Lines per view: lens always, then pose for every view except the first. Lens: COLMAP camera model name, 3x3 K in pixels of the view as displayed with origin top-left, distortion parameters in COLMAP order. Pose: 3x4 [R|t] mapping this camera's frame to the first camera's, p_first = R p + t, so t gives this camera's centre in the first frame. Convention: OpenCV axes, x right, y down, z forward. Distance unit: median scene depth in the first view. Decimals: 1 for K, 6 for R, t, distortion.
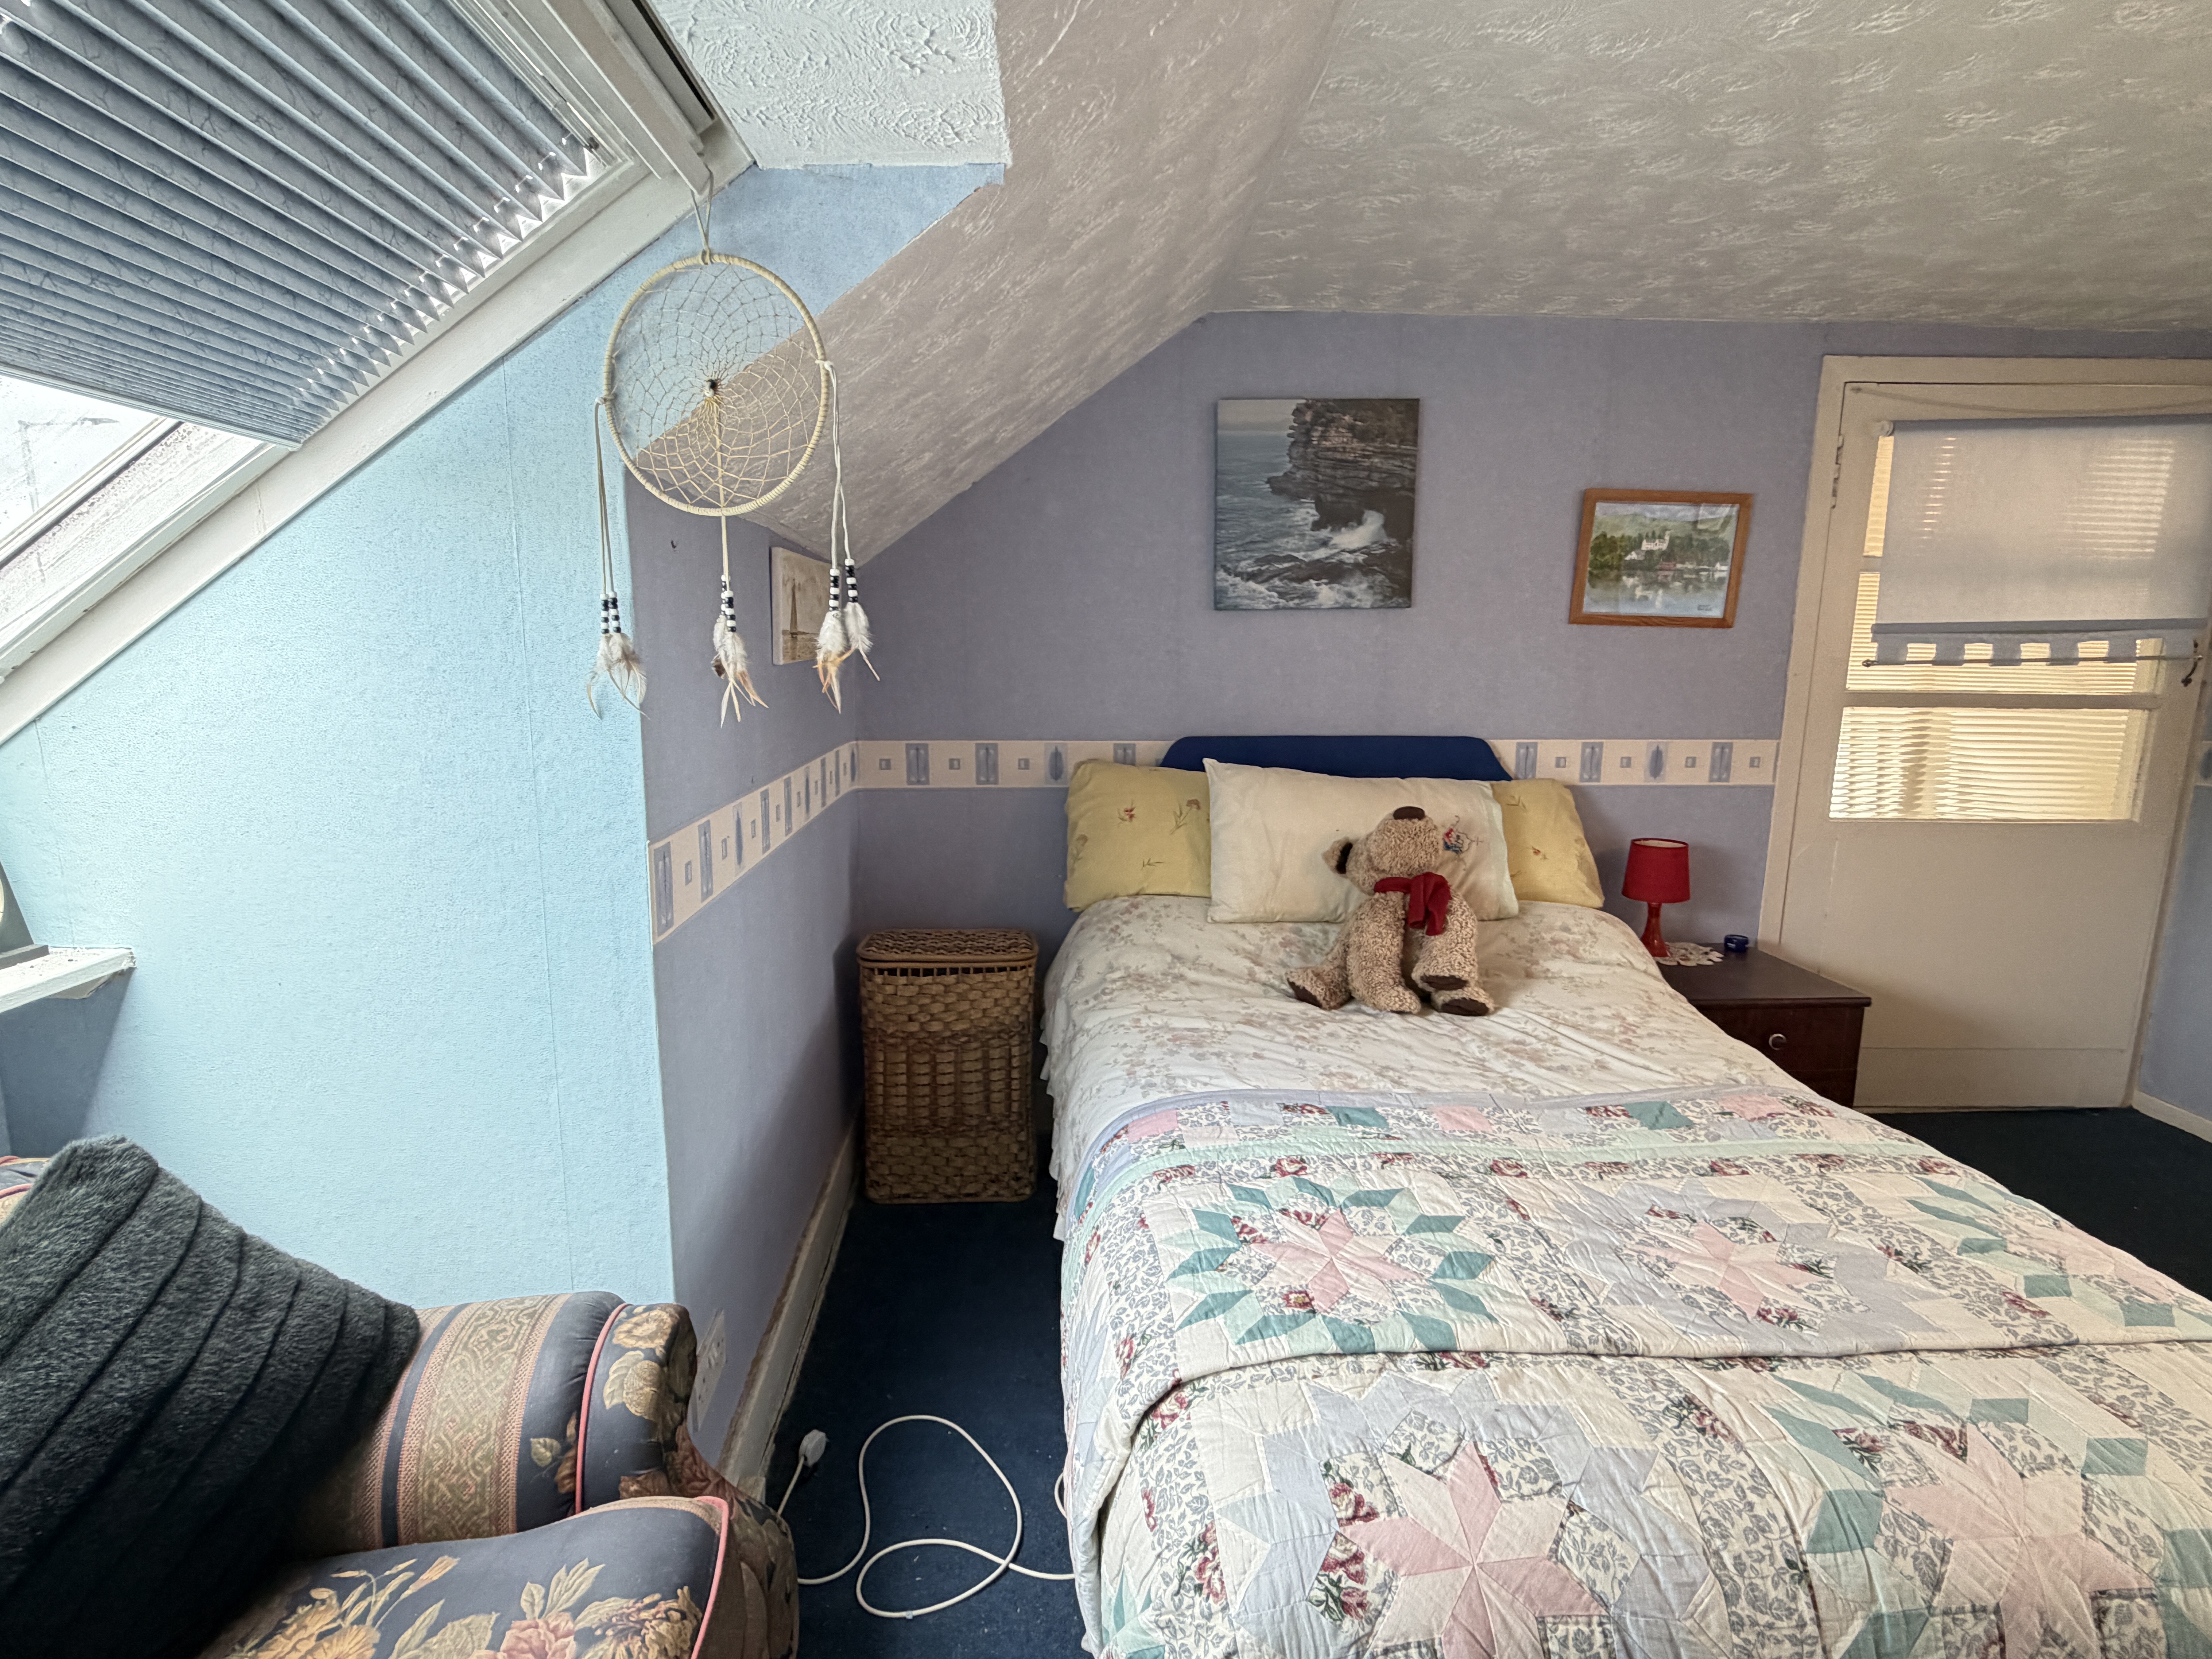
lens RADIAL K [[1073.4, 0, 1102.9], [0, 1073.4, 828.8], [0, 0, 1]] dist [0.000220, -0.000339]
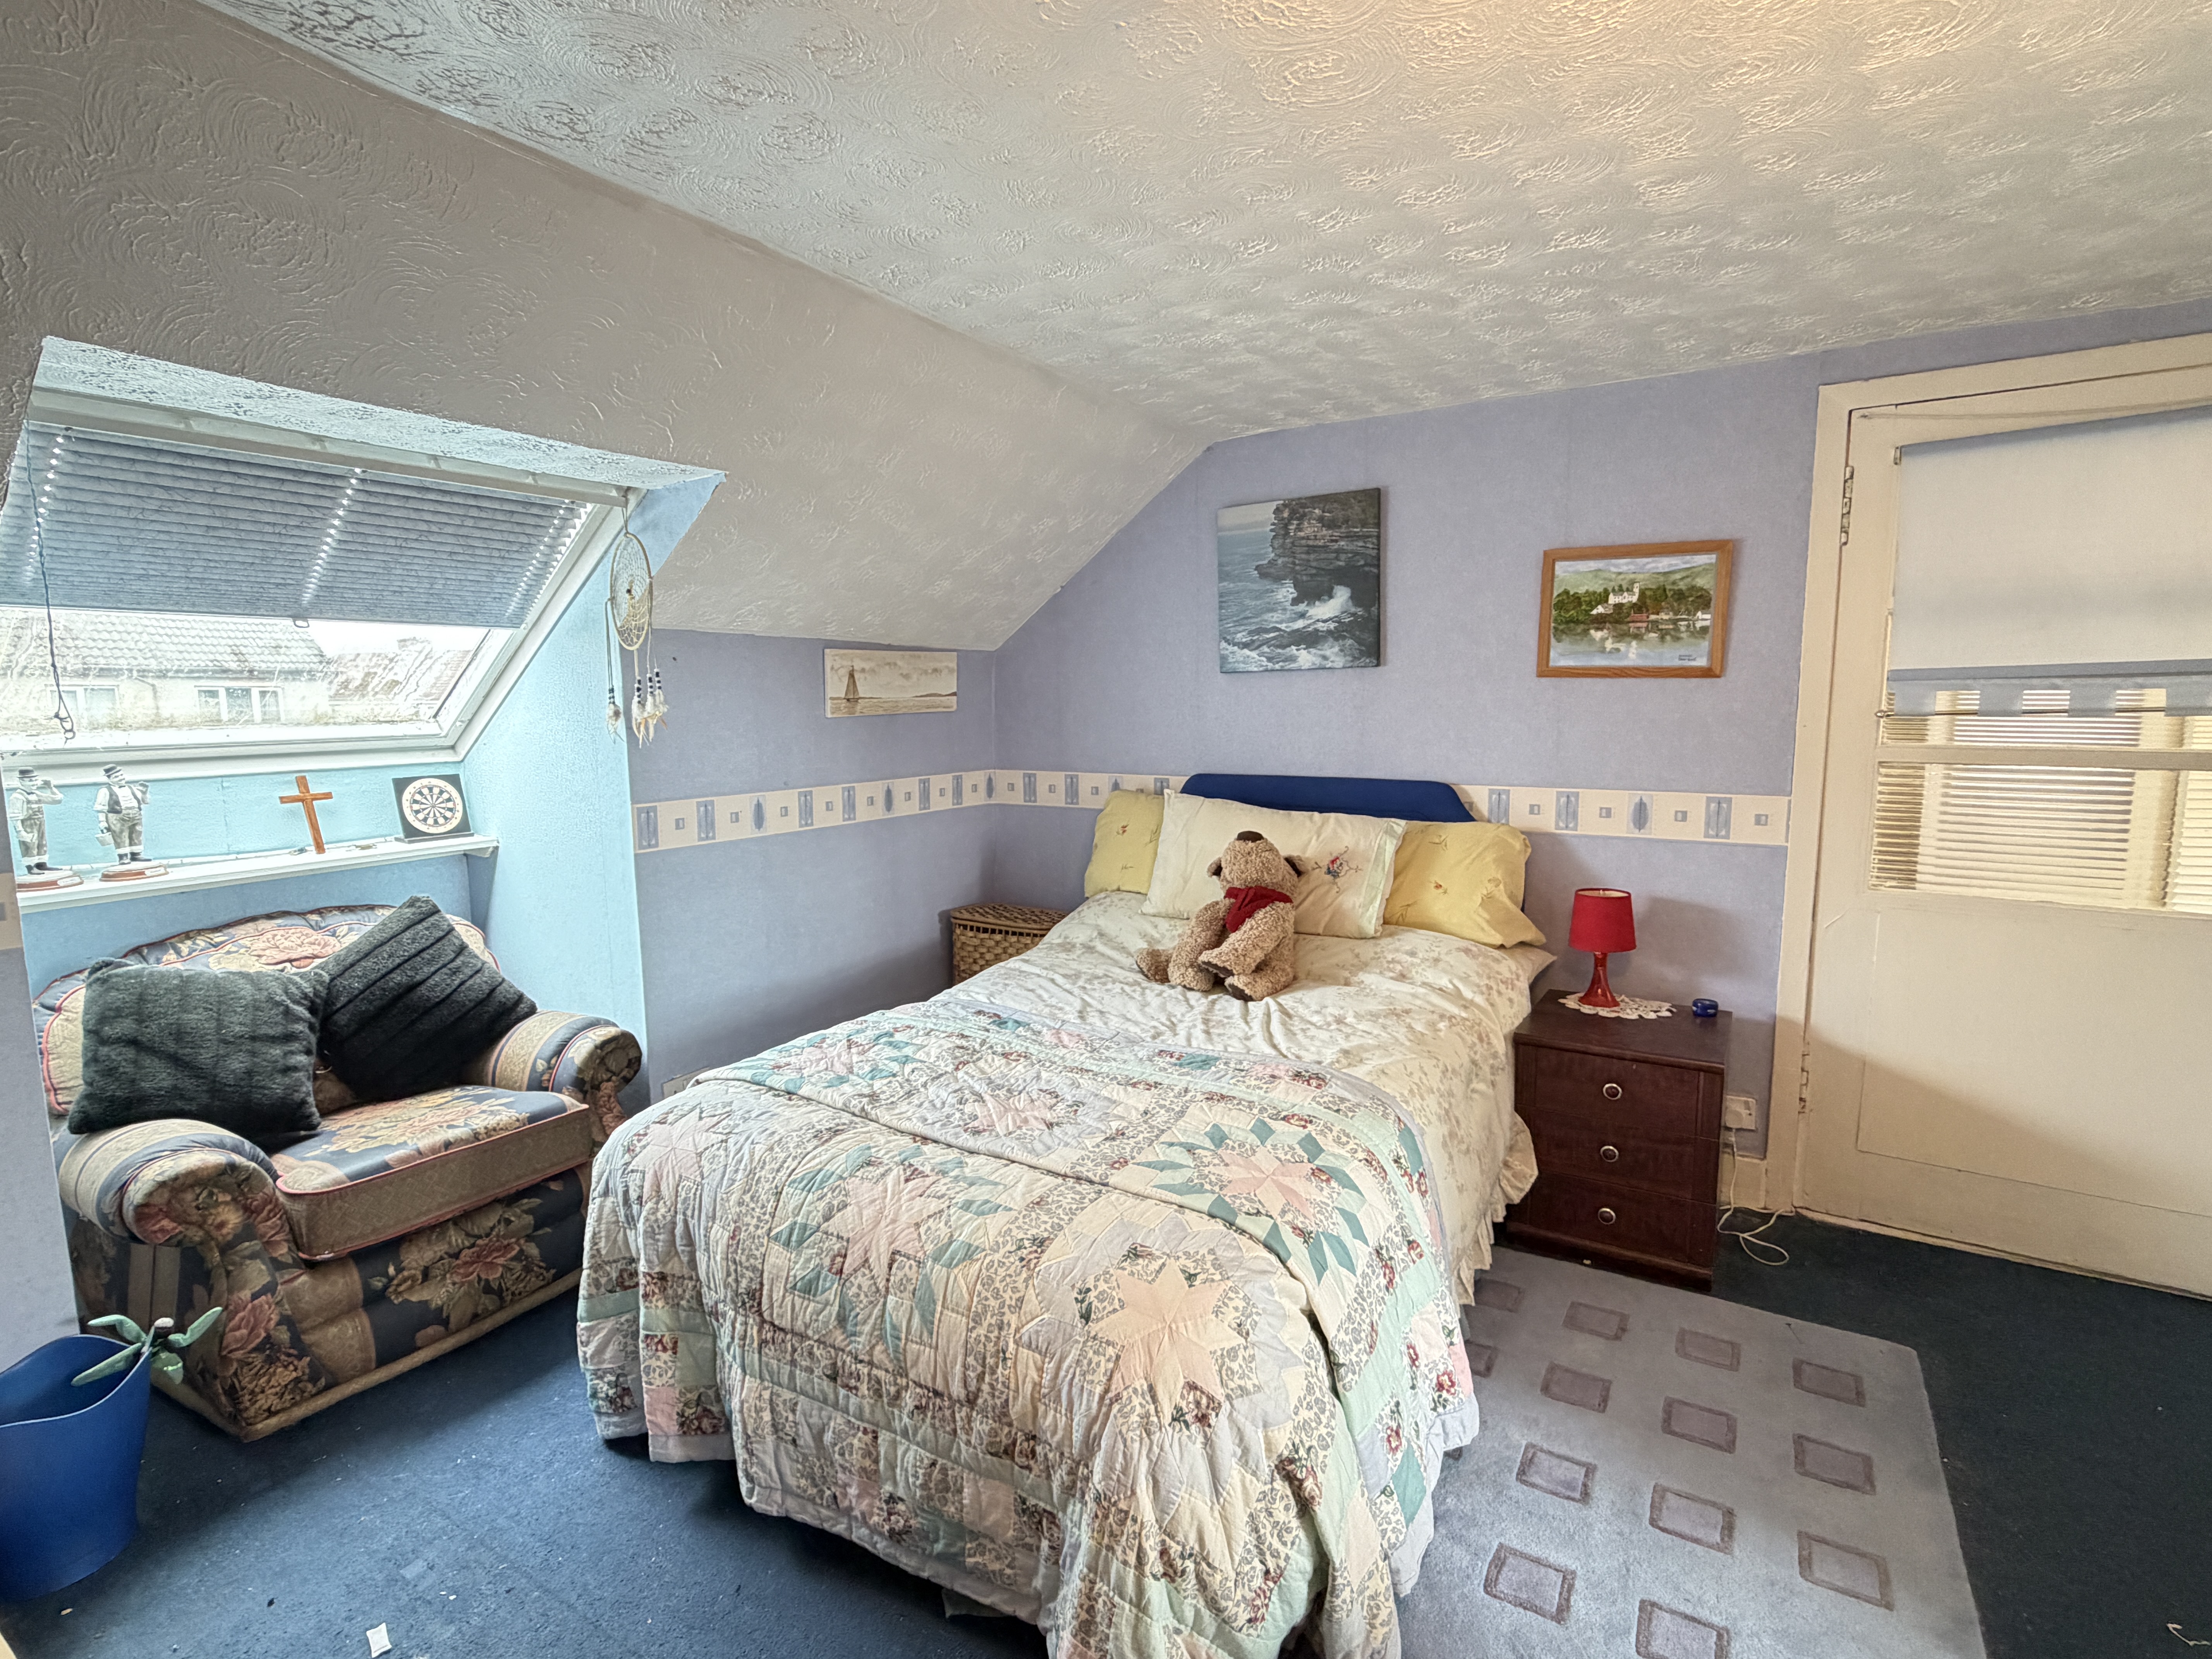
lens RADIAL K [[1073.4, 0, 1102.9], [0, 1073.4, 828.8], [0, 0, 1]] dist [0.000220, -0.000339]
pose [[0.823480, 0.057763, -0.564396, 0.709150], [-0.083164, 0.996348, -0.019368, 0.012265], [0.561216, 0.062887, 0.825277, -0.095717]]
